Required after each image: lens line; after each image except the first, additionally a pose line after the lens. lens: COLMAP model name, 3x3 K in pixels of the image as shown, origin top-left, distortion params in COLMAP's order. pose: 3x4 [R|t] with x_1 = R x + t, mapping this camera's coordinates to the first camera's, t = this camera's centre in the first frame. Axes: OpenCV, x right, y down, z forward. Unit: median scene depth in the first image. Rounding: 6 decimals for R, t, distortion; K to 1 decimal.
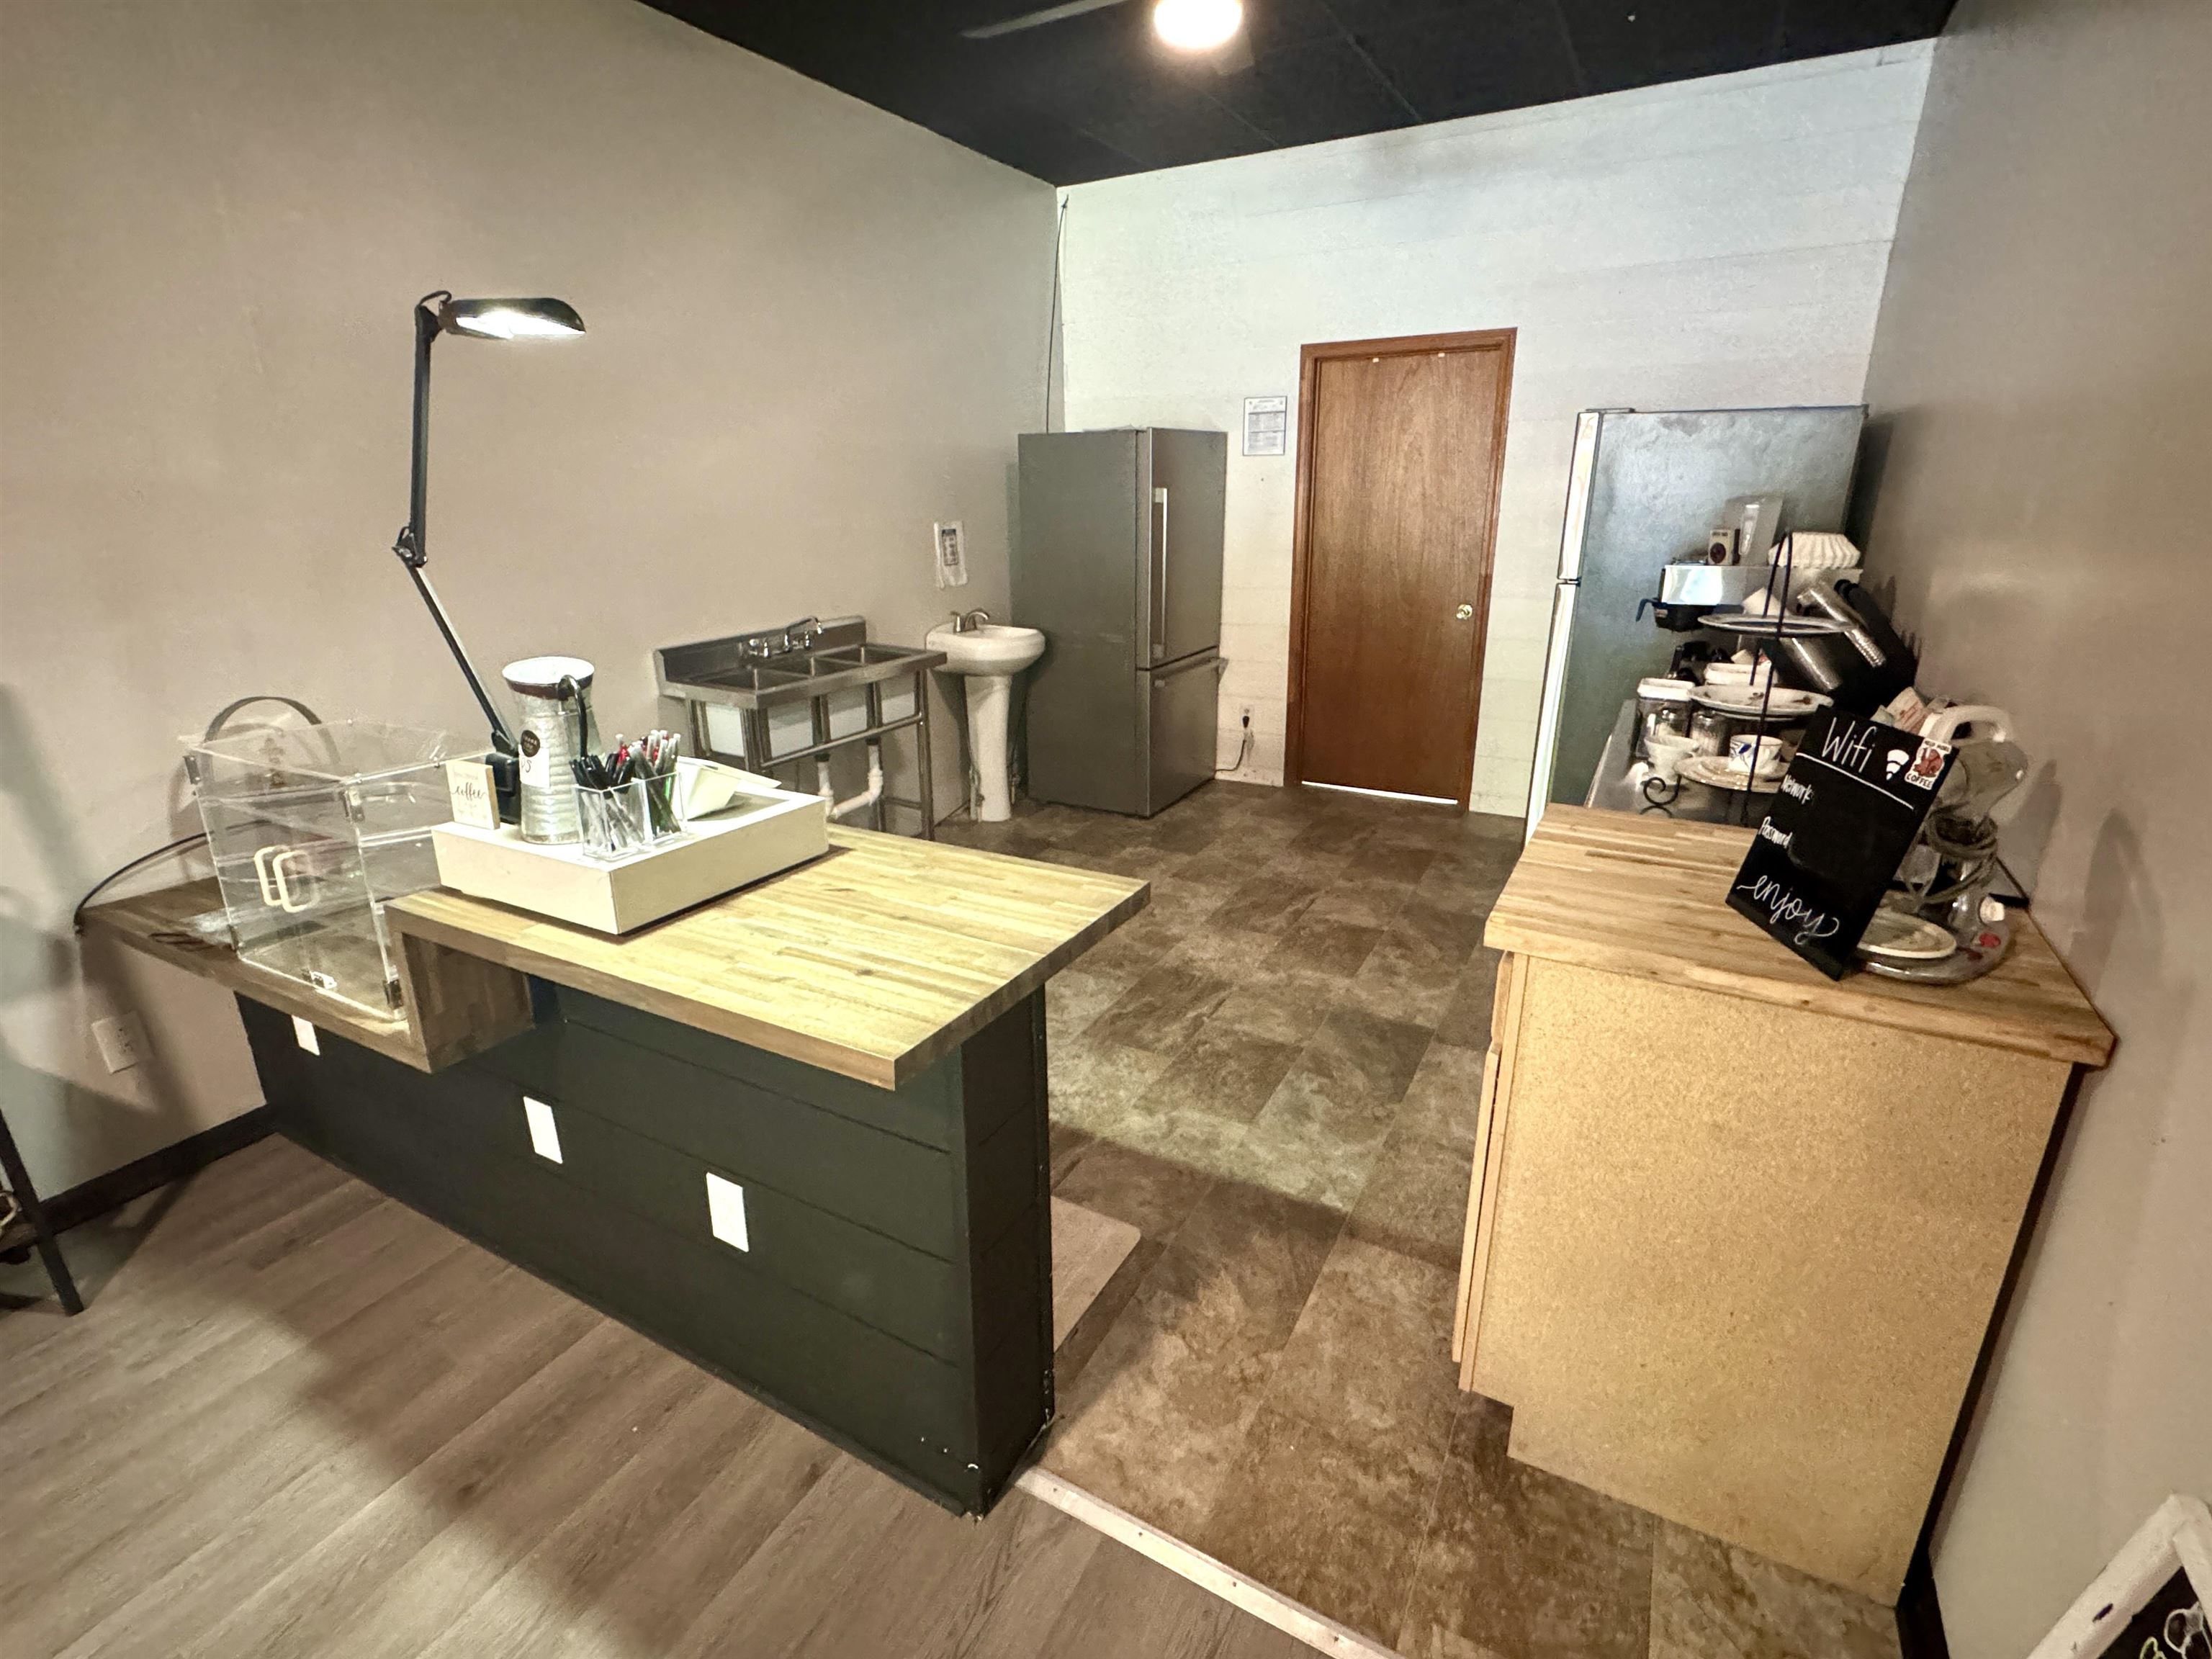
lens RADIAL K [[1054.2, 0, 1112.8], [0, 1054.2, 816.3], [0, 0, 1]] dist [-0.000824, 0.000018]
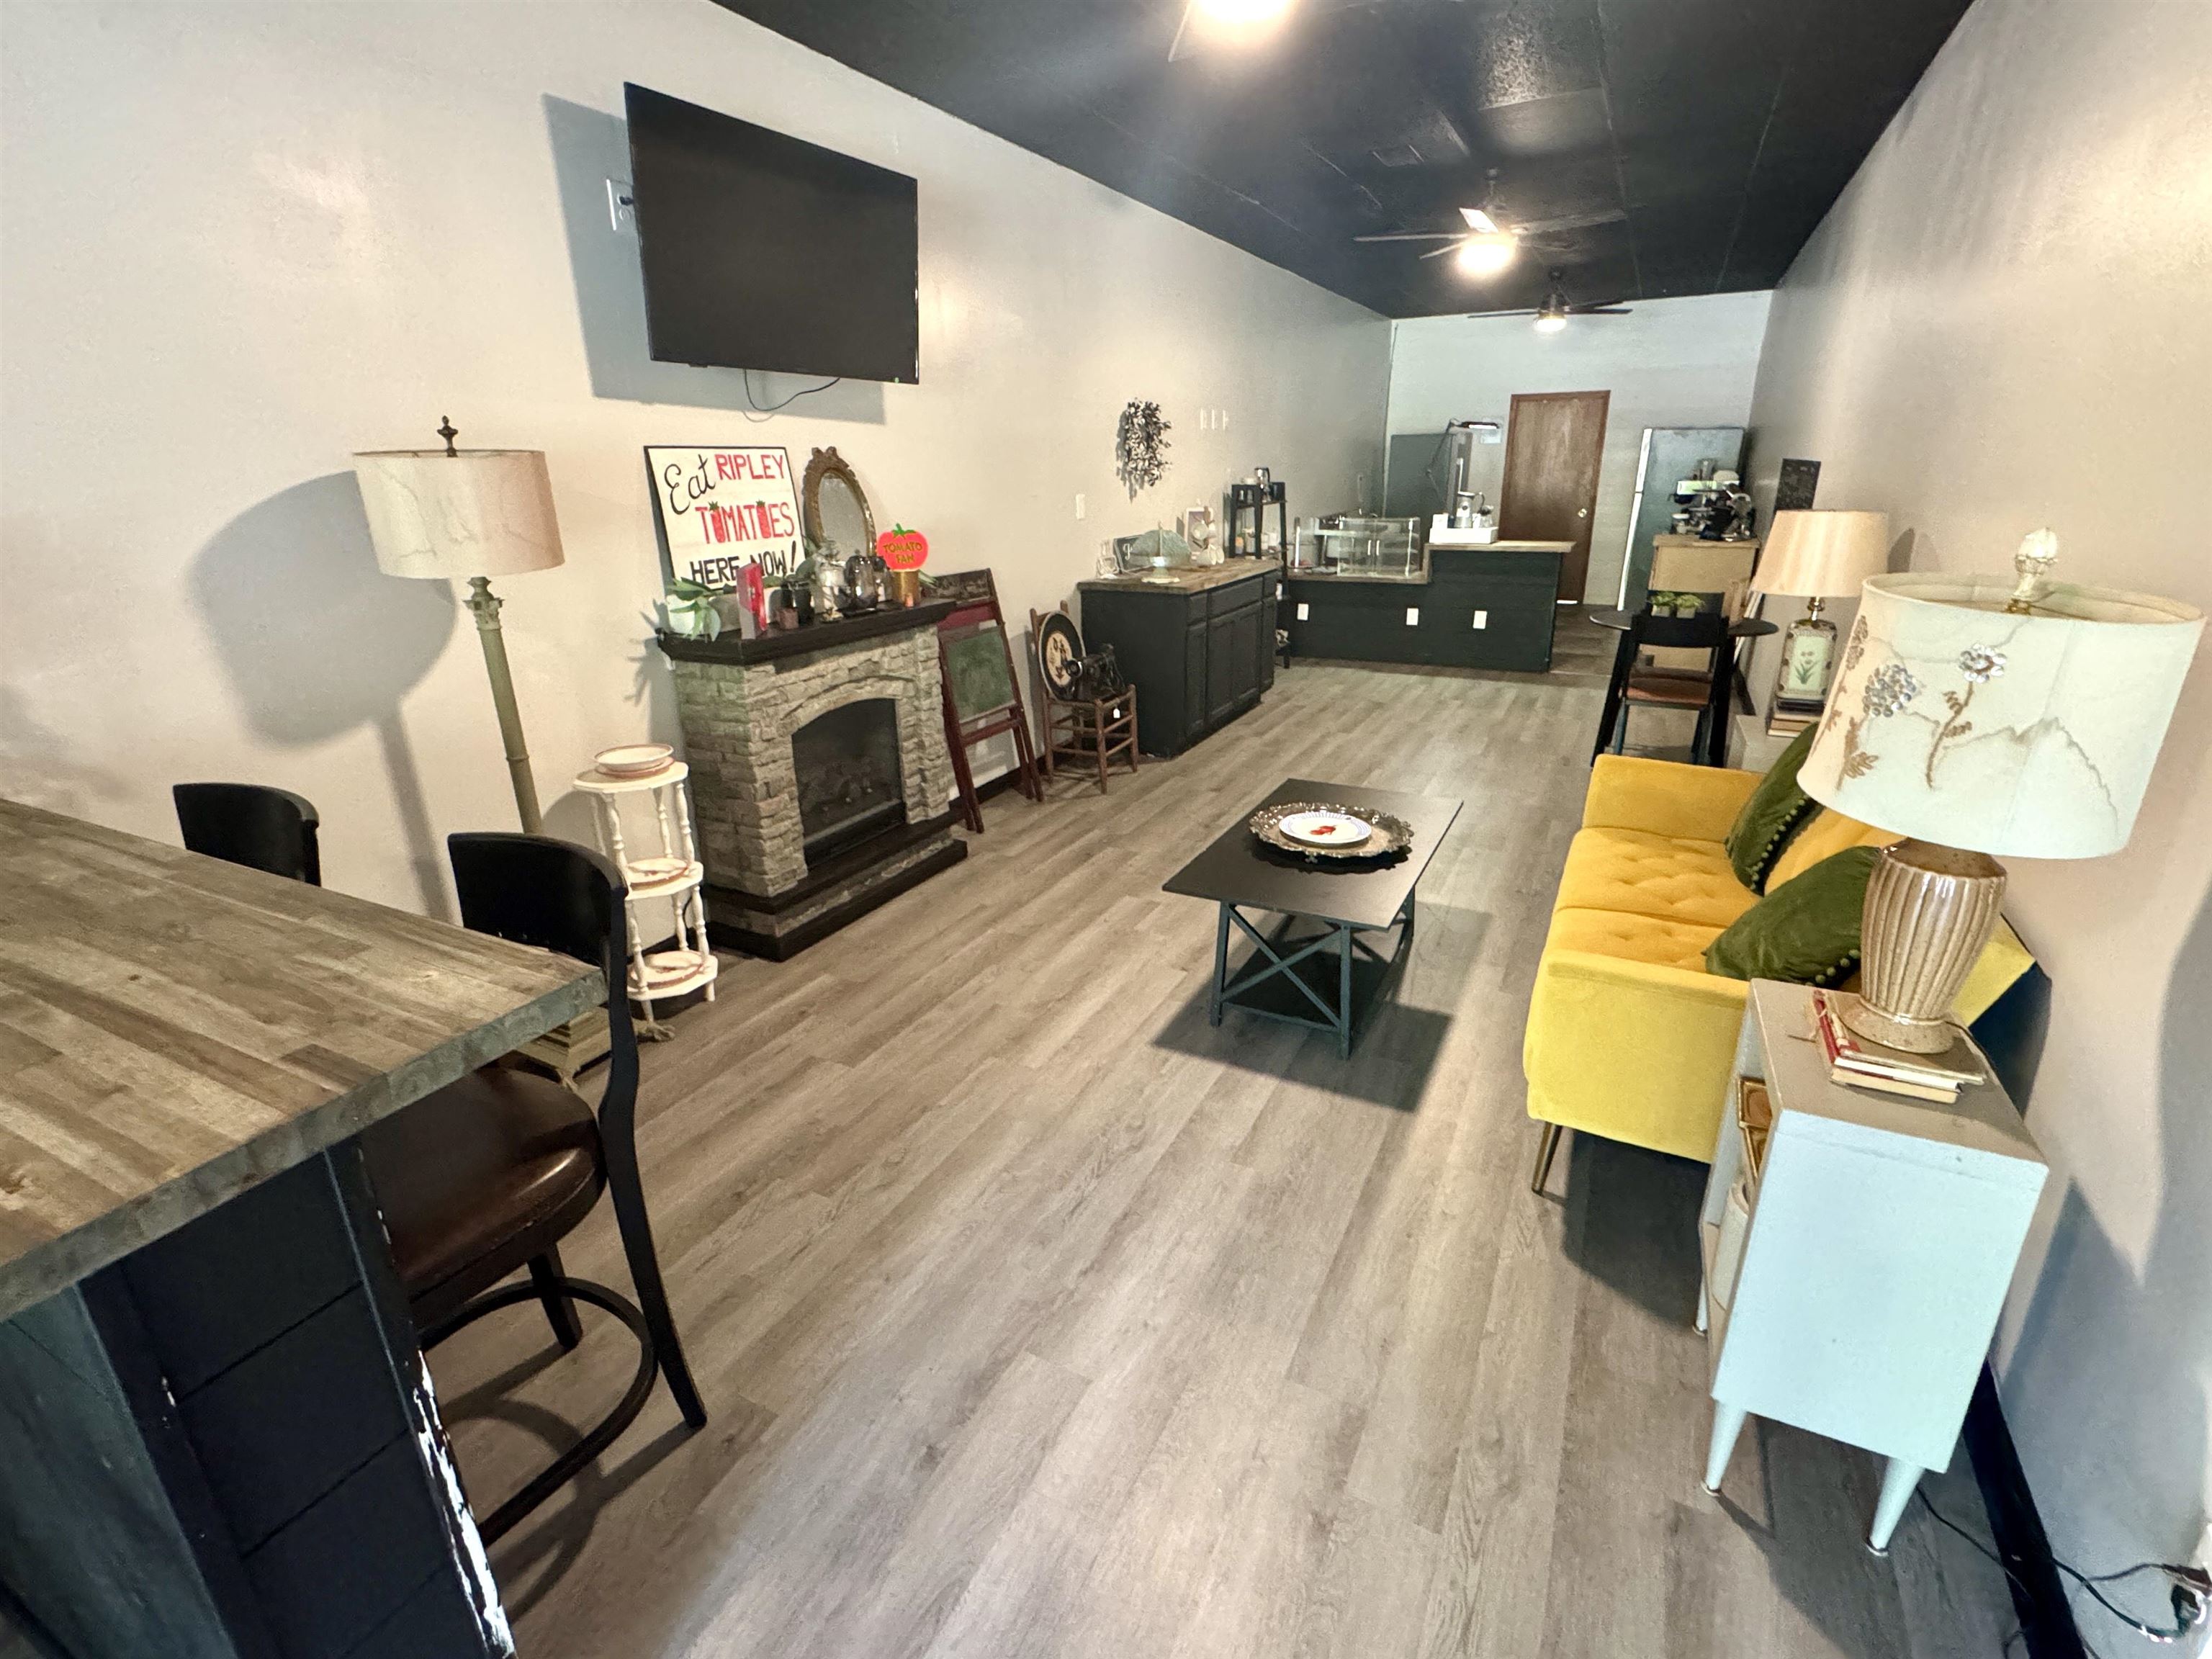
lens RADIAL K [[1071.0, 0, 1109.3], [0, 1071.0, 825.9], [0, 0, 1]] dist [-0.002015, 0.000360]
pose [[0.999451, -0.016712, 0.028624, -1.038956], [0.016044, 0.999598, 0.023385, 0.557975], [-0.029004, -0.022913, 0.999317, -1.753455]]
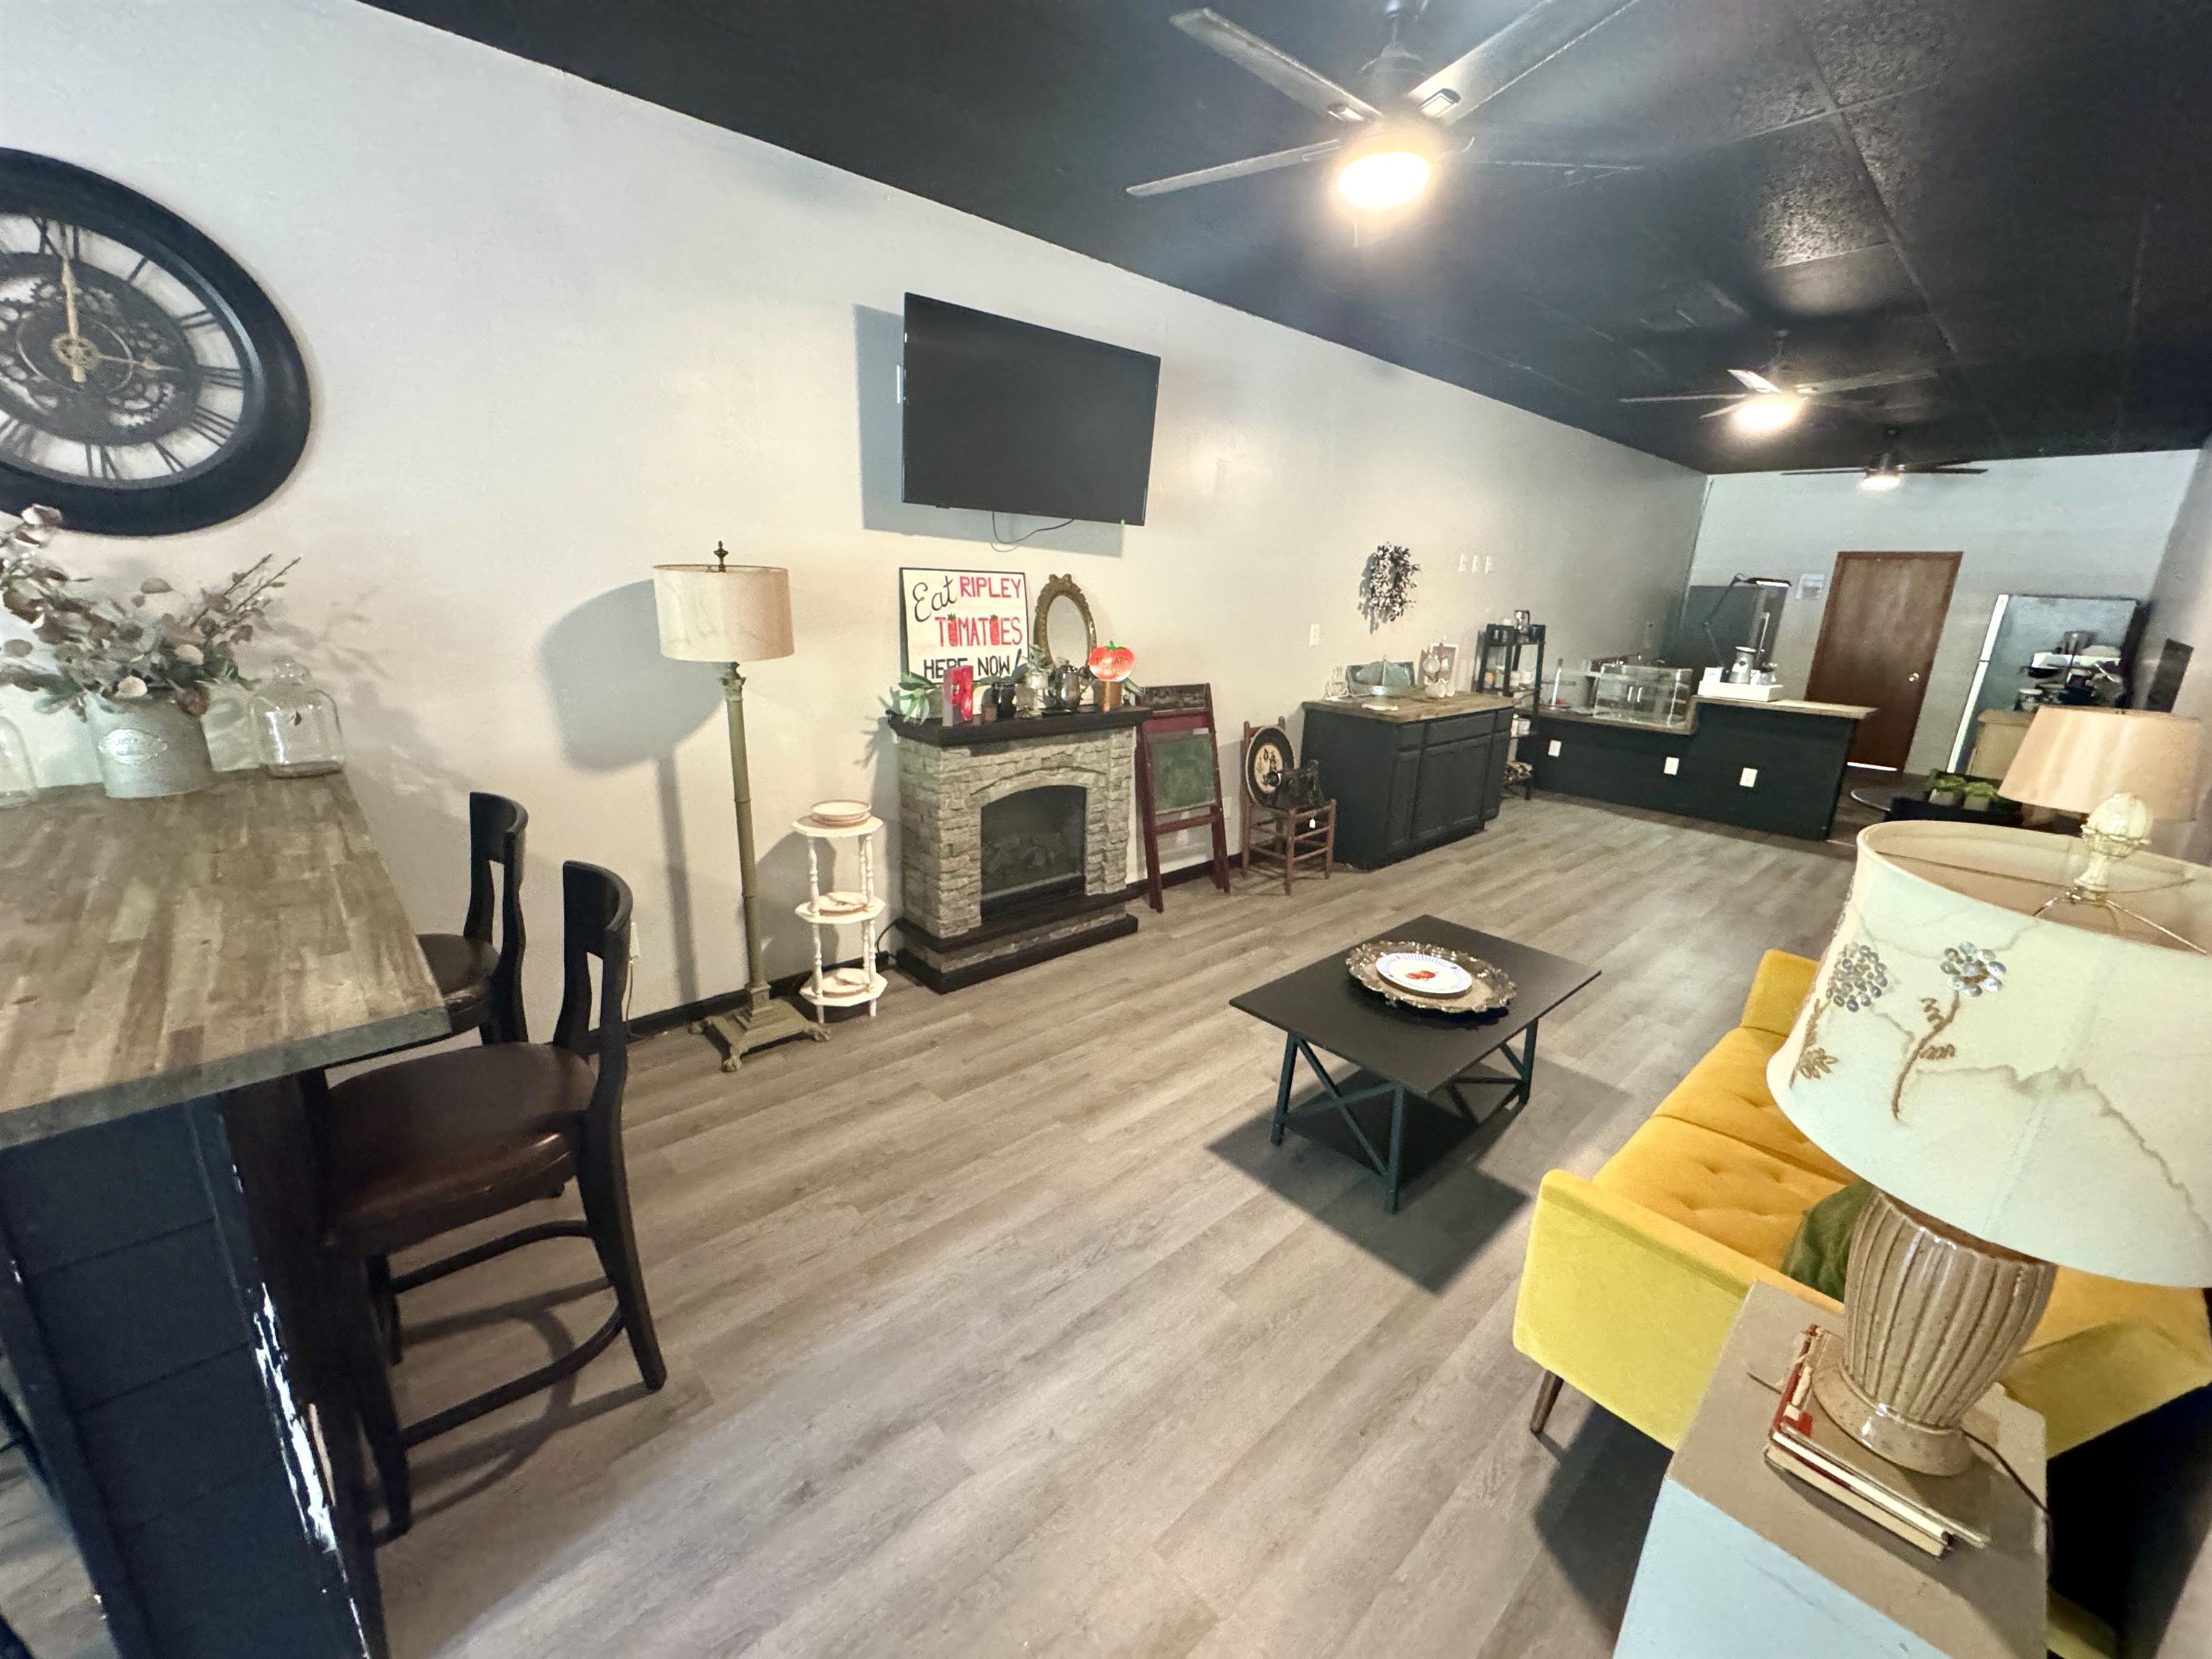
lens RADIAL K [[914.3, 0, 1091.7], [0, 914.3, 820.8], [0, 0, 1]] dist [-0.003486, 0.000153]
pose [[0.944462, 0.125517, -0.303706, -0.875035], [-0.140525, 0.989682, -0.027984, 0.517201], [0.297060, 0.069108, 0.952355, -1.678589]]
